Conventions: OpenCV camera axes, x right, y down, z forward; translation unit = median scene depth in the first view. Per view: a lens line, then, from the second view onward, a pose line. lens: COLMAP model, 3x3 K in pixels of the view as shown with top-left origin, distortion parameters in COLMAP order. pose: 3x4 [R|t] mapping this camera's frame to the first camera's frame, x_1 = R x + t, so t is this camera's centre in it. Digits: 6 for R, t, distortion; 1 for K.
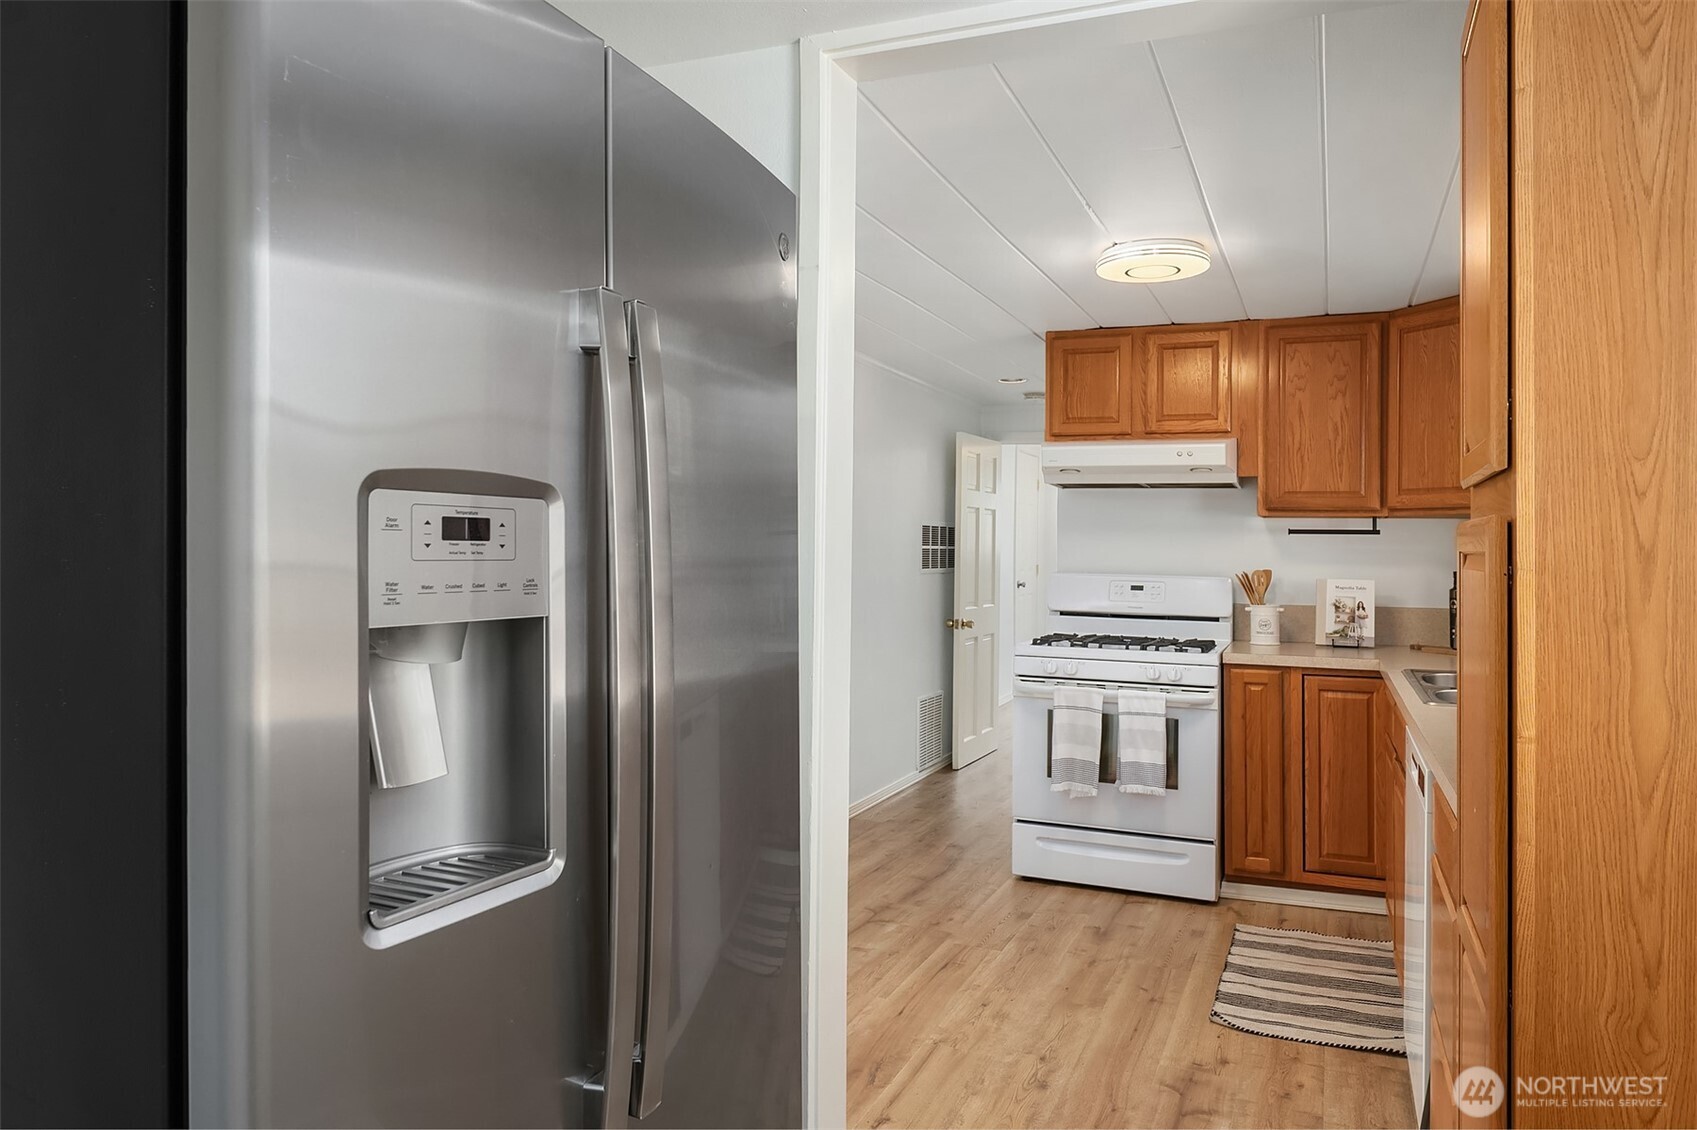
lens RADIAL K [[1113.9, 0, 843.2], [0, 1113.9, 495.7], [0, 0, 1]] dist [-0.000042, -0.006908]
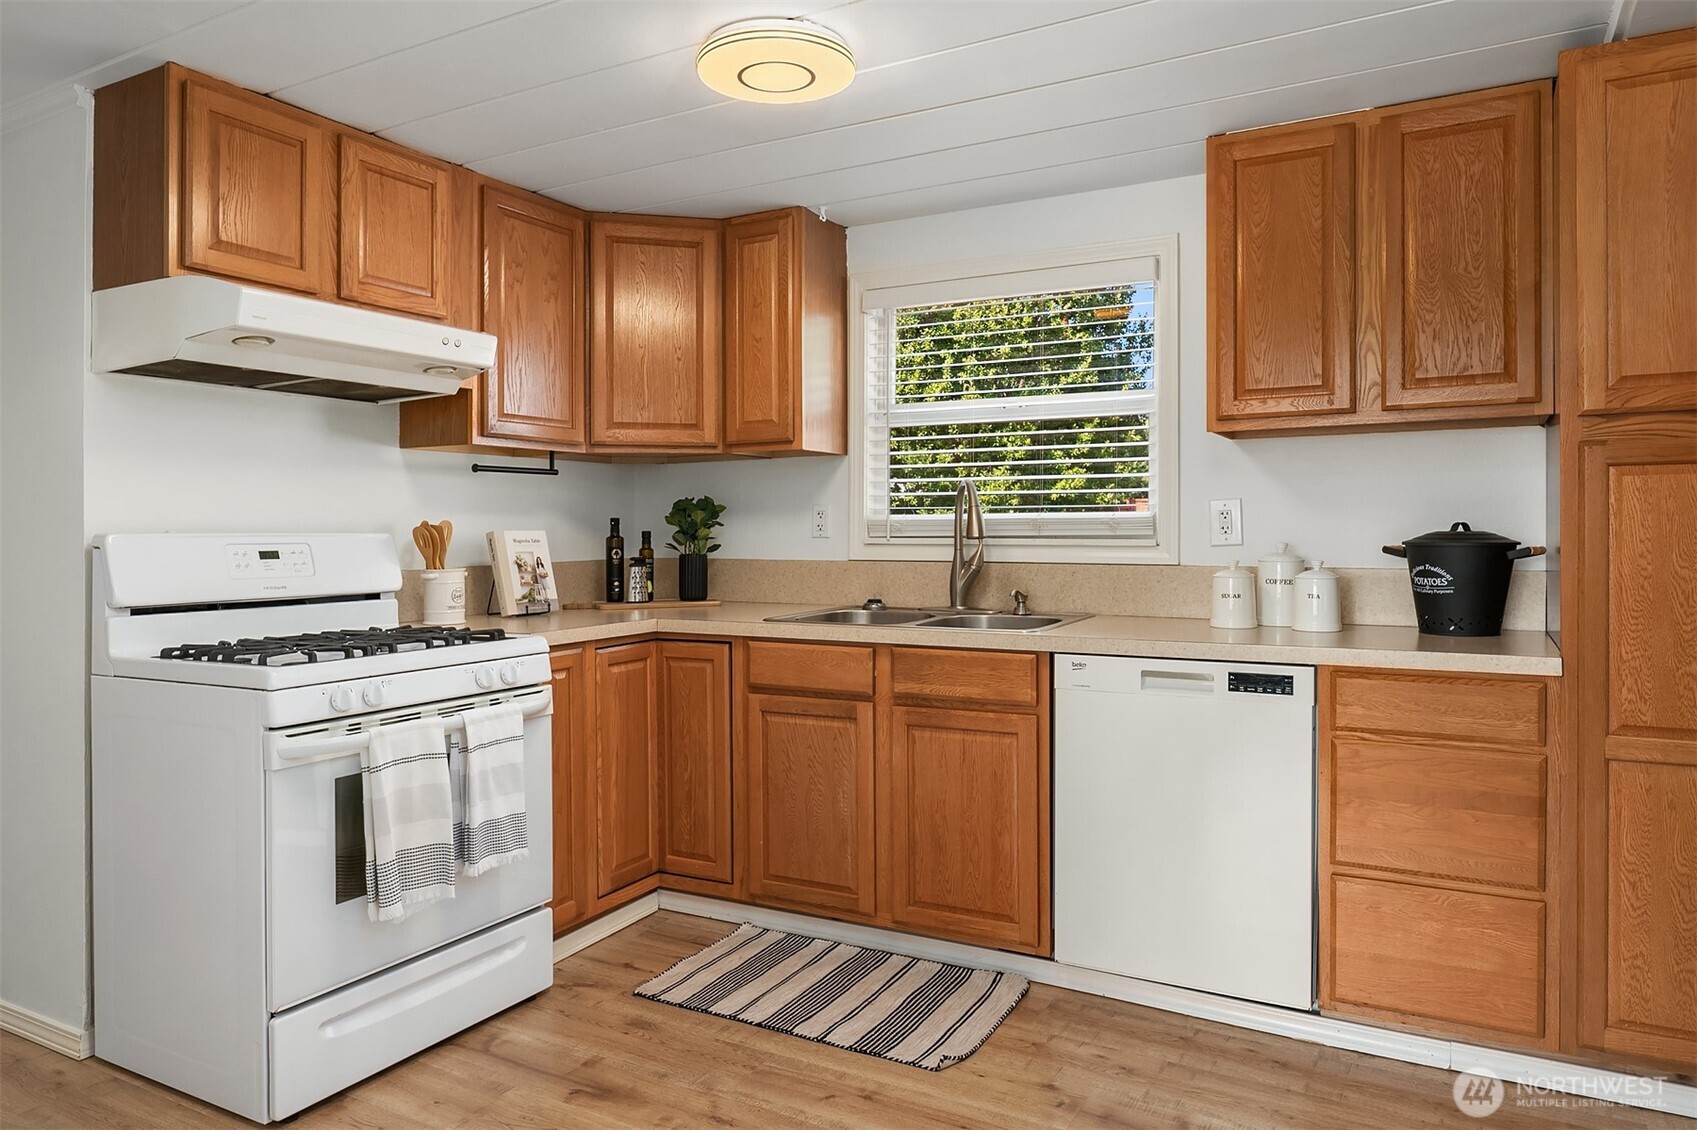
lens RADIAL K [[1113.9, 0, 847.6], [0, 1113.9, 533.0], [0, 0, 1]] dist [-0.000042, -0.006908]
pose [[0.106324, -0.016702, 0.994191, -0.326339], [-0.033620, 0.999227, 0.020382, 0.054660], [-0.993763, -0.035591, 0.105681, 0.710924]]
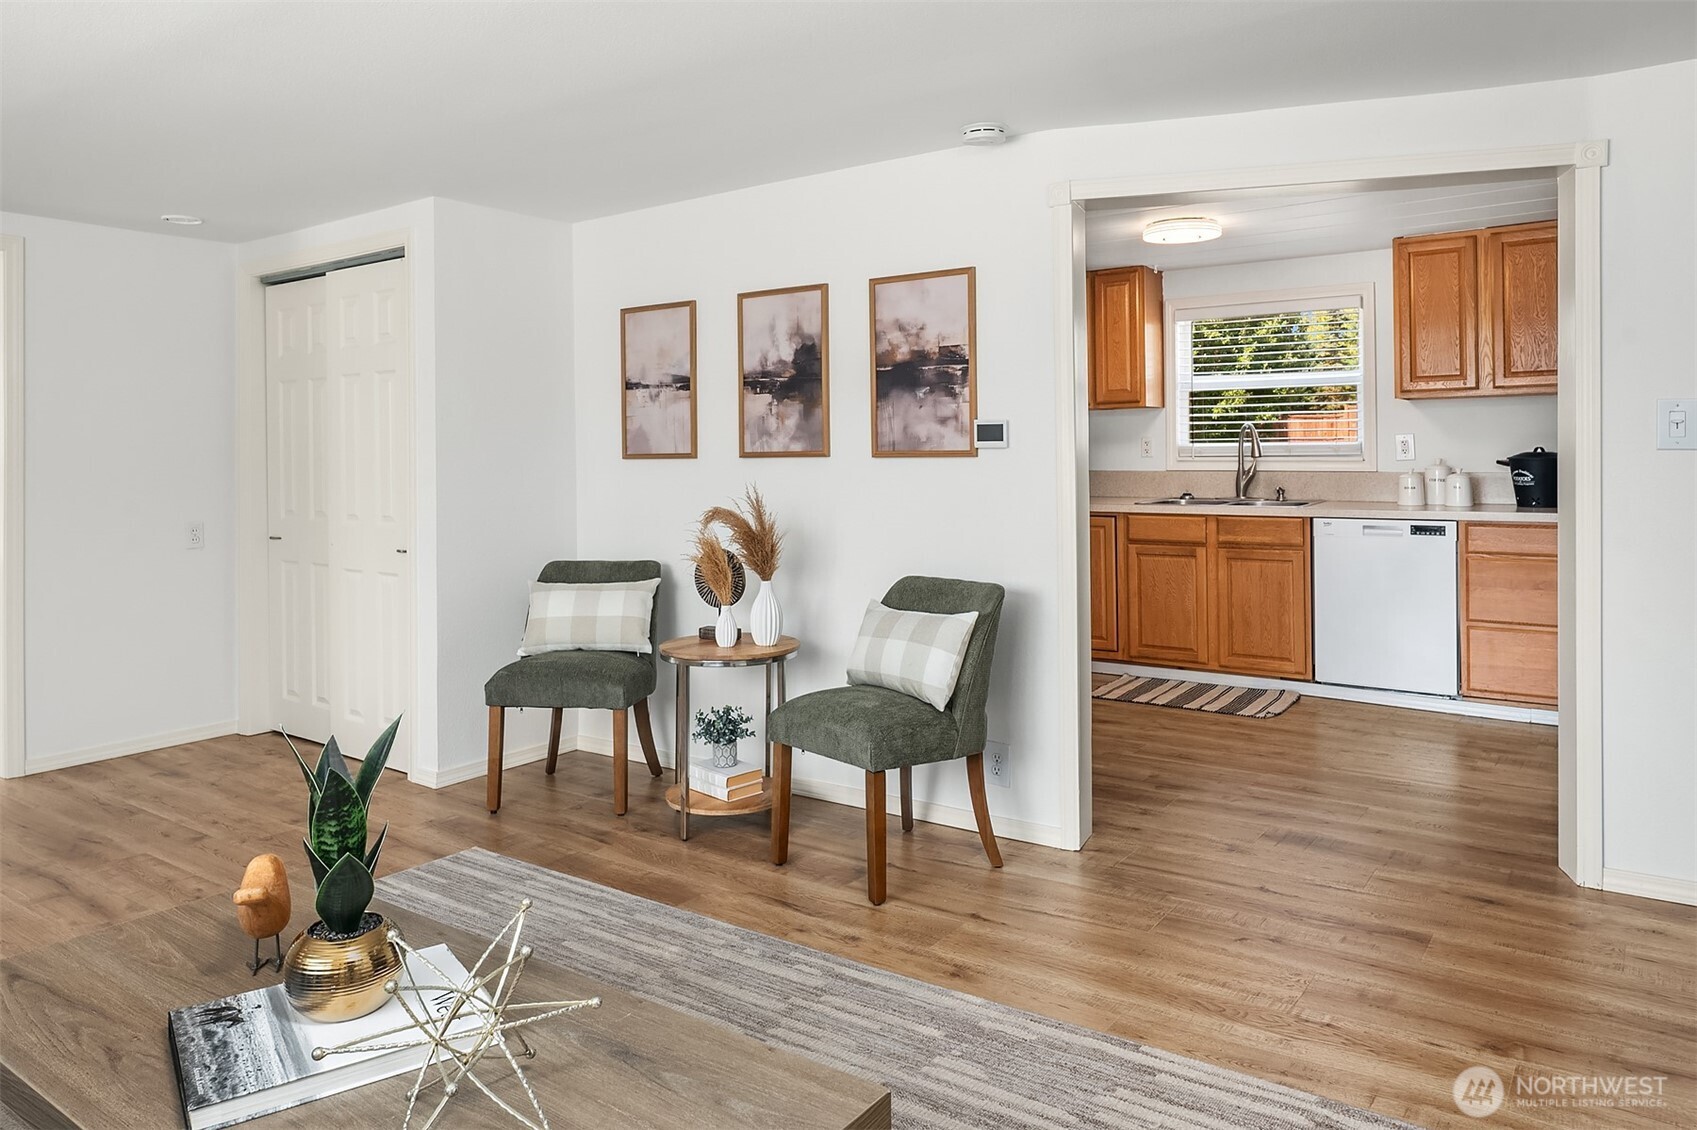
lens RADIAL K [[1113.9, 0, 860.2], [0, 1113.9, 449.9], [0, 0, 1]] dist [-0.000042, -0.006908]
pose [[0.209986, -0.016640, 0.977563, -1.137547], [-0.022232, 0.999515, 0.021789, 0.040207], [-0.977452, -0.026309, 0.209514, 0.935377]]
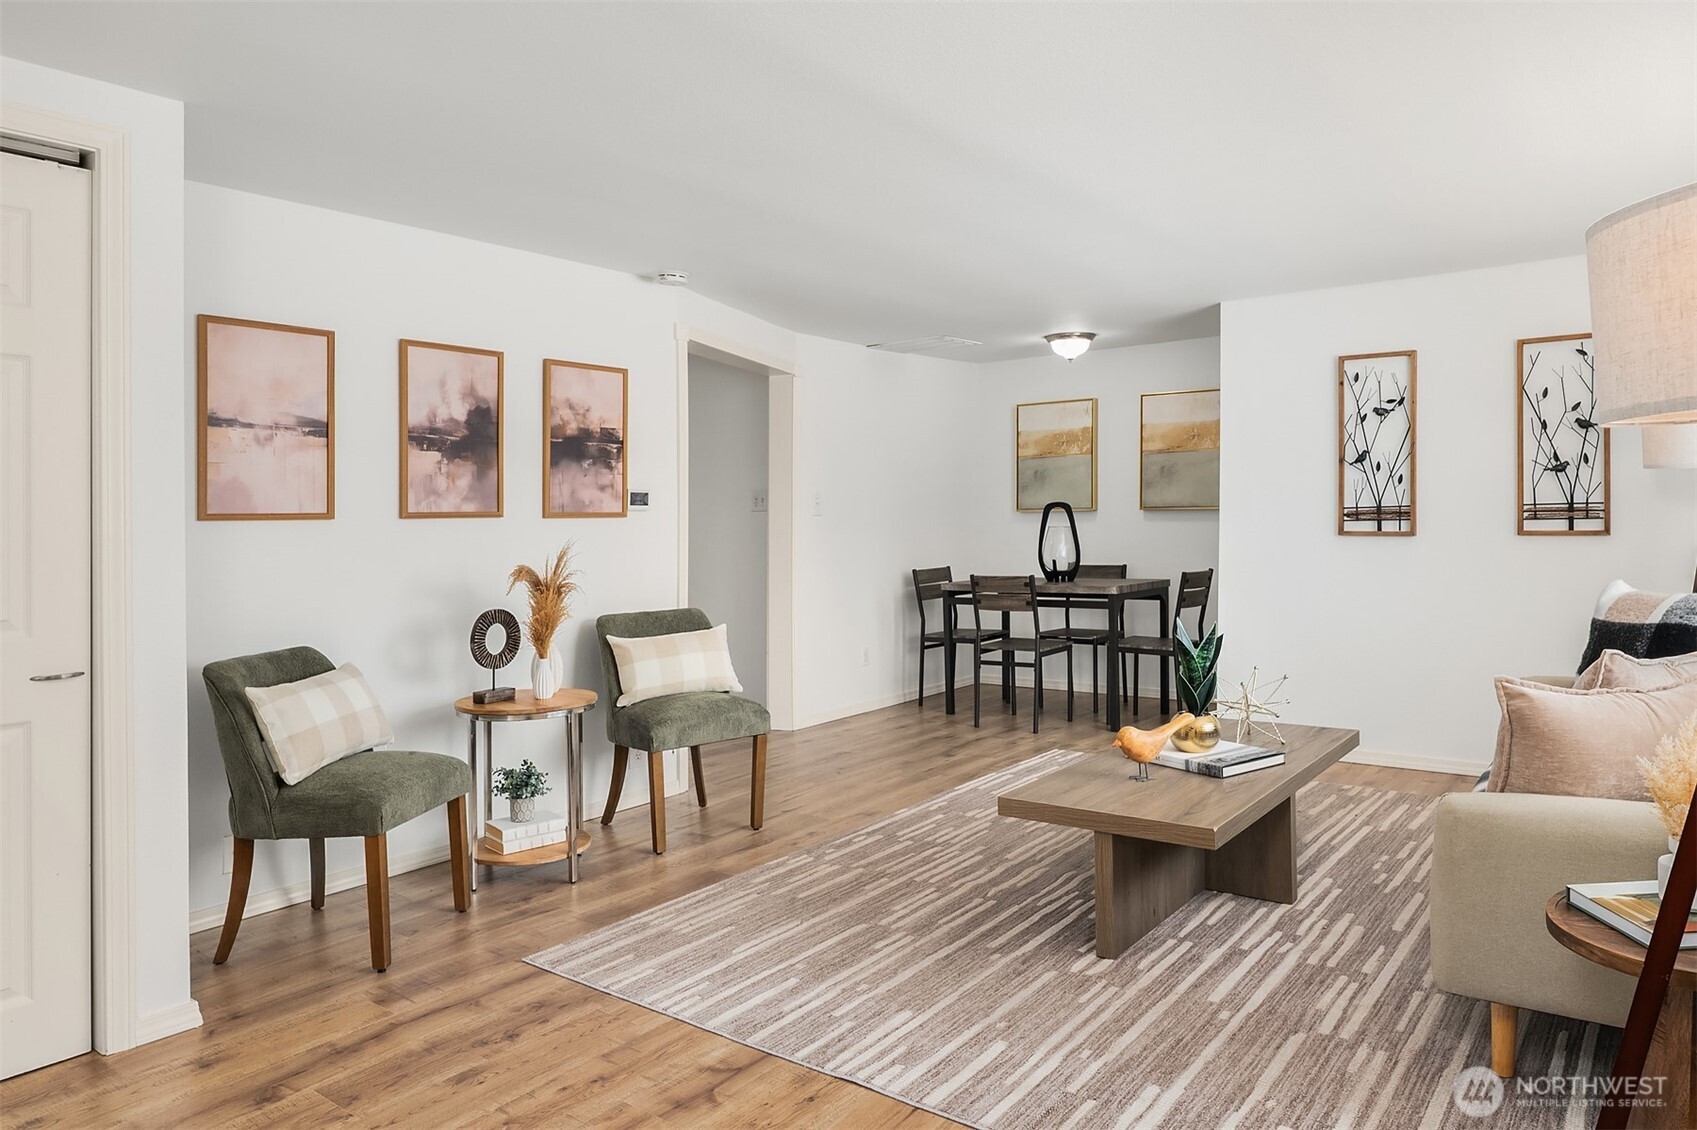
lens RADIAL K [[1113.9, 0, 854.5], [0, 1113.9, 564.8], [0, 0, 1]] dist [-0.000042, -0.006908]
pose [[-0.969440, -0.015736, 0.244823, -0.692190], [-0.013818, 0.999859, 0.009551, 0.106912], [-0.244939, 0.005876, -0.969521, 2.272187]]
